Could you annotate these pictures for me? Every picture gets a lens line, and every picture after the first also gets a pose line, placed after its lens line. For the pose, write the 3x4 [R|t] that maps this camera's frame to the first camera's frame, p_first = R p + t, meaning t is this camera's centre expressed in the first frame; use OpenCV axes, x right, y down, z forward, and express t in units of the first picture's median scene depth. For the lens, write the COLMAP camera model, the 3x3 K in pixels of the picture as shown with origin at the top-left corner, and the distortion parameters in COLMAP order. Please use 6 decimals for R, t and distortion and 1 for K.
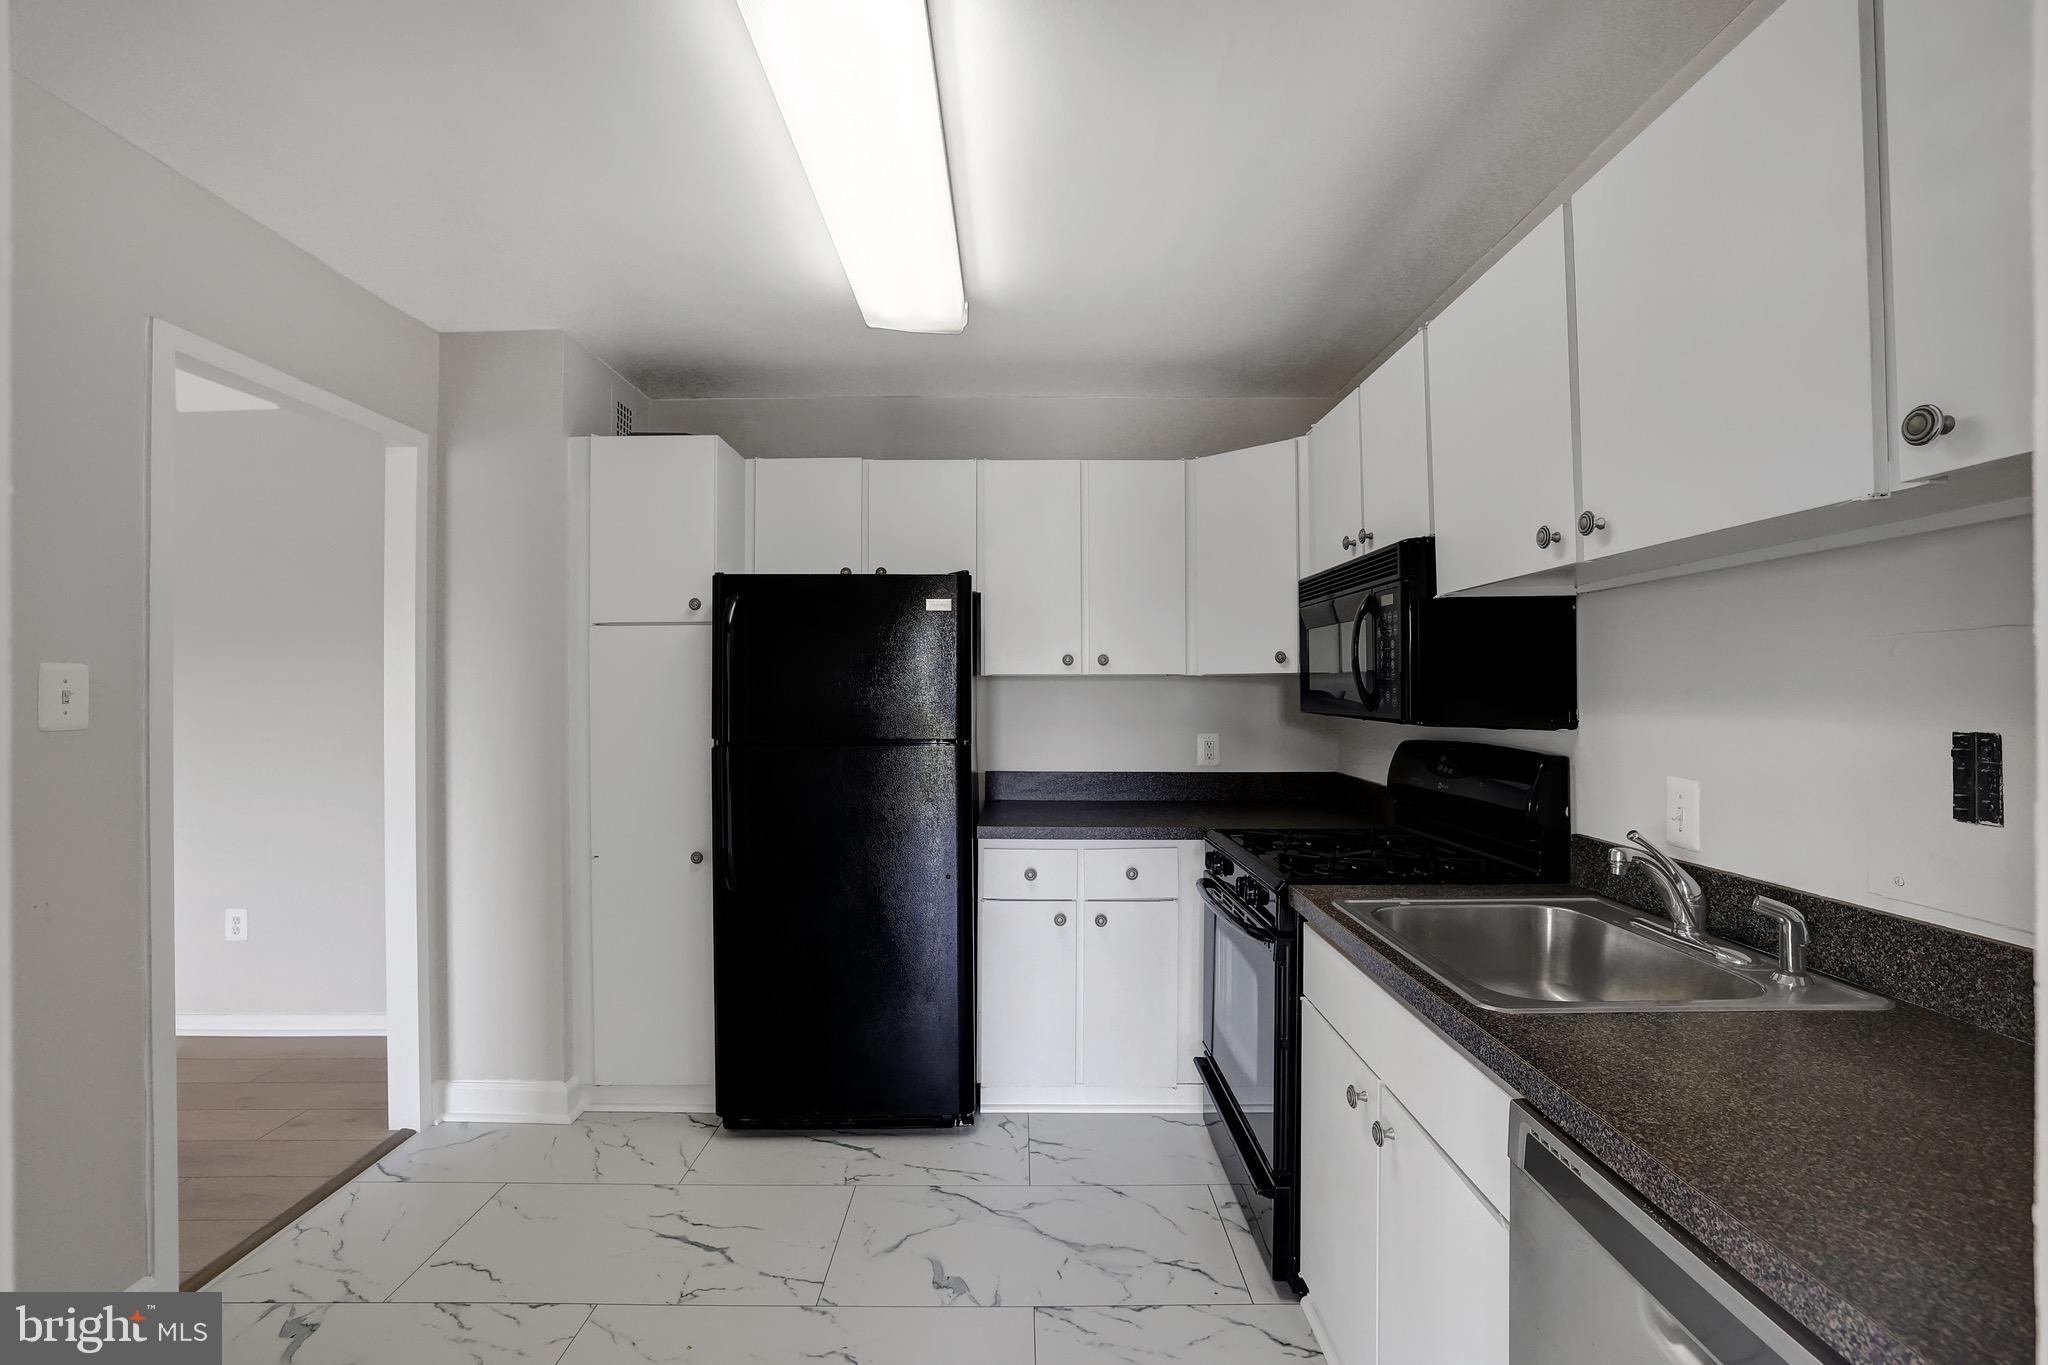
lens RADIAL K [[896.0, 0, 1024.0], [0, 896.0, 682.5], [0, 0, 1]] dist [-0.047143, 0.026882]
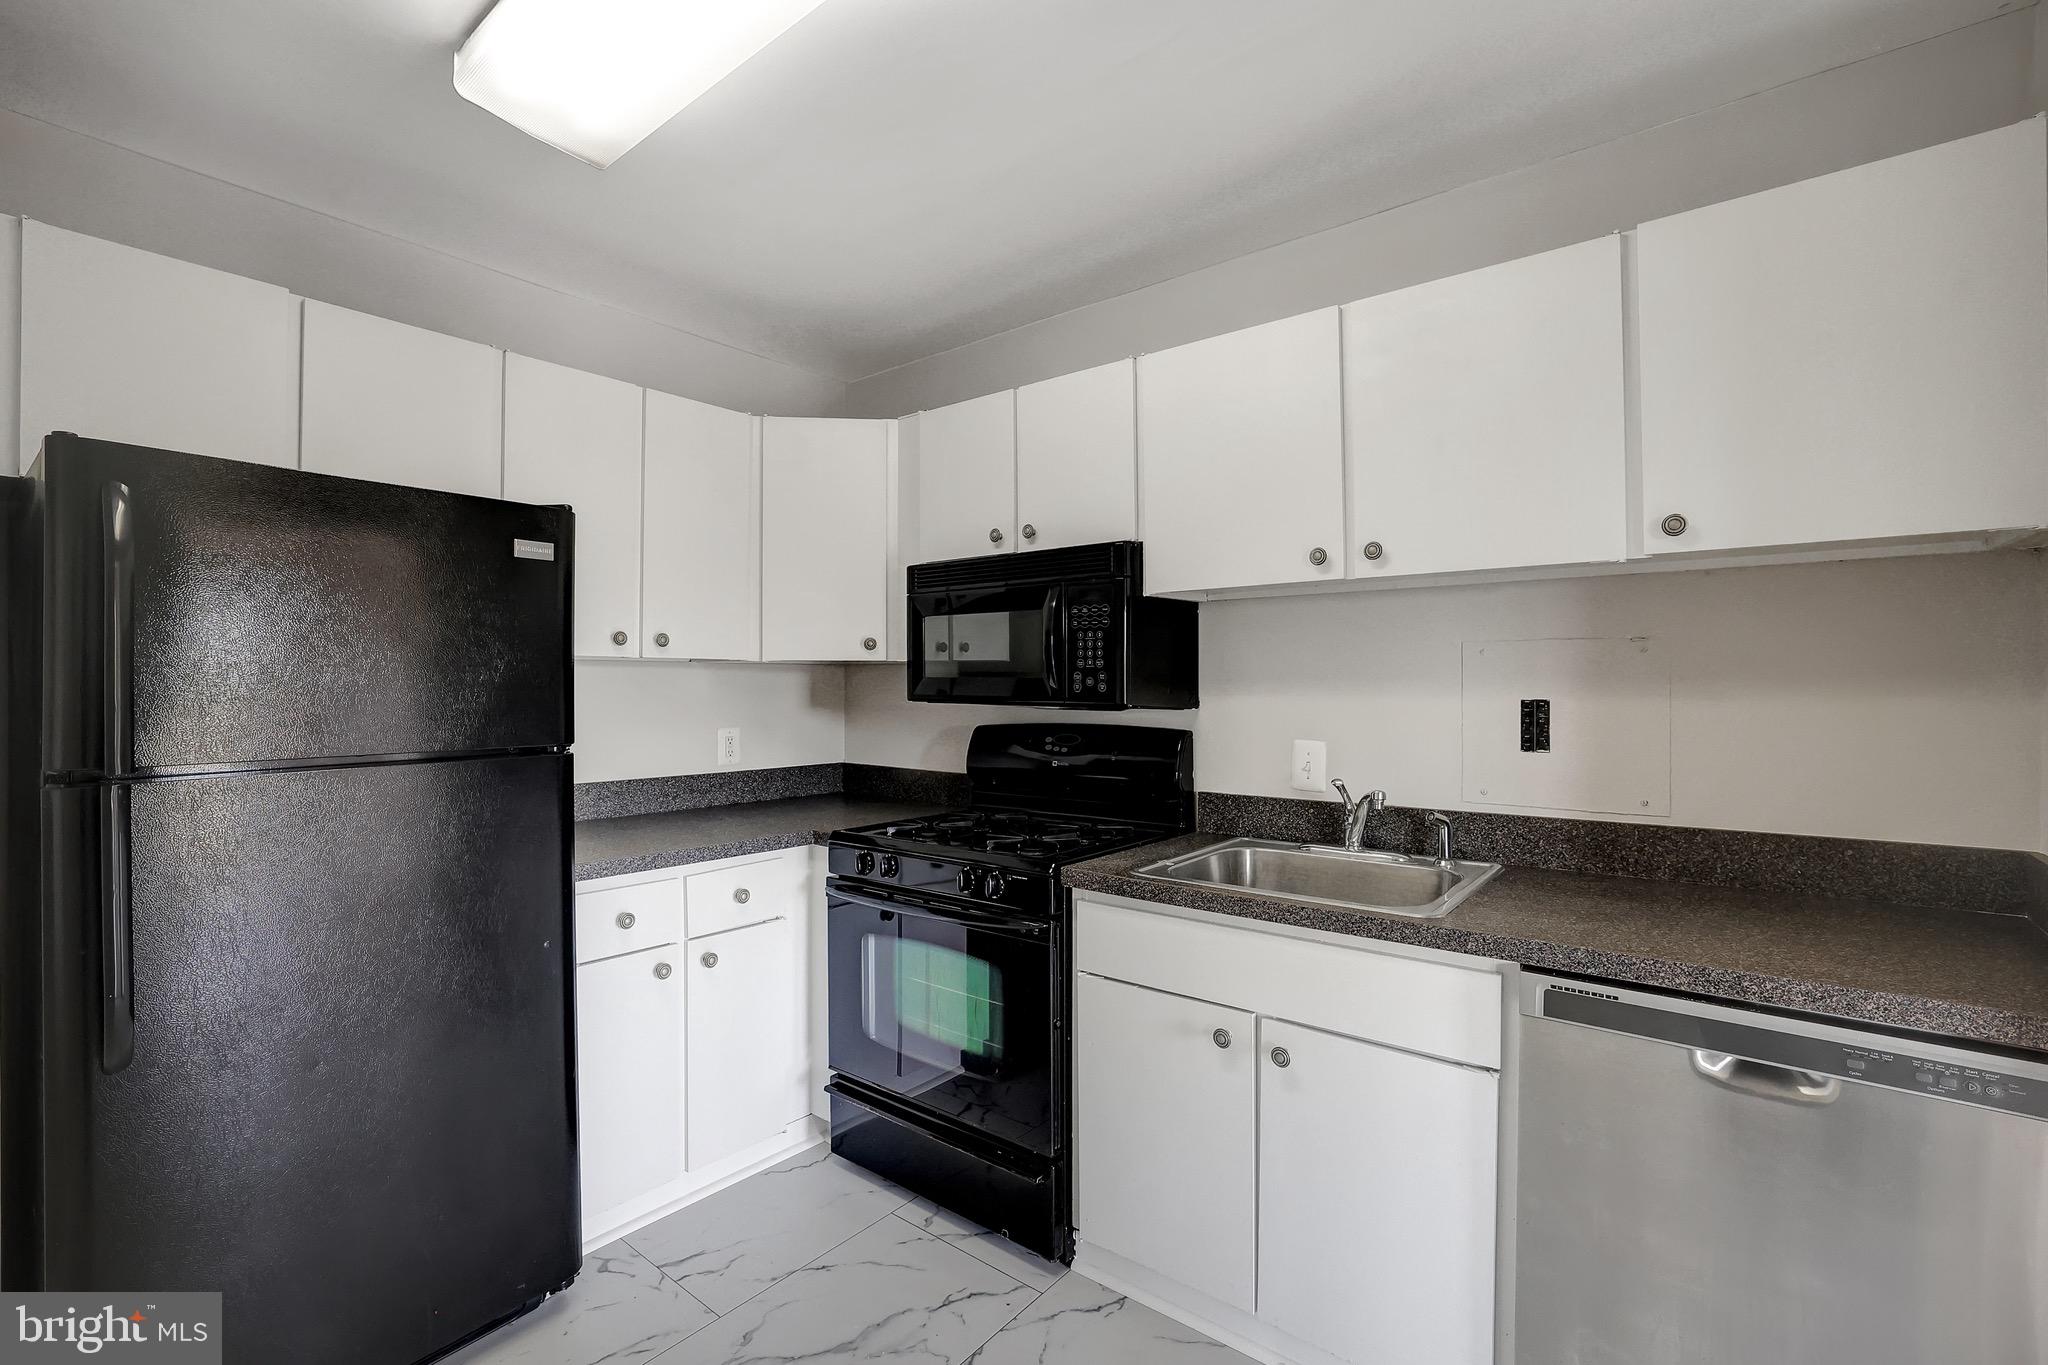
lens RADIAL K [[896.0, 0, 1024.0], [0, 896.0, 682.5], [0, 0, 1]] dist [-0.047143, 0.026882]
pose [[0.631674, 0.000924, 0.775234, -0.397445], [-0.005972, 0.999975, 0.003674, 0.009882], [-0.775211, -0.006950, 0.631664, 0.296893]]
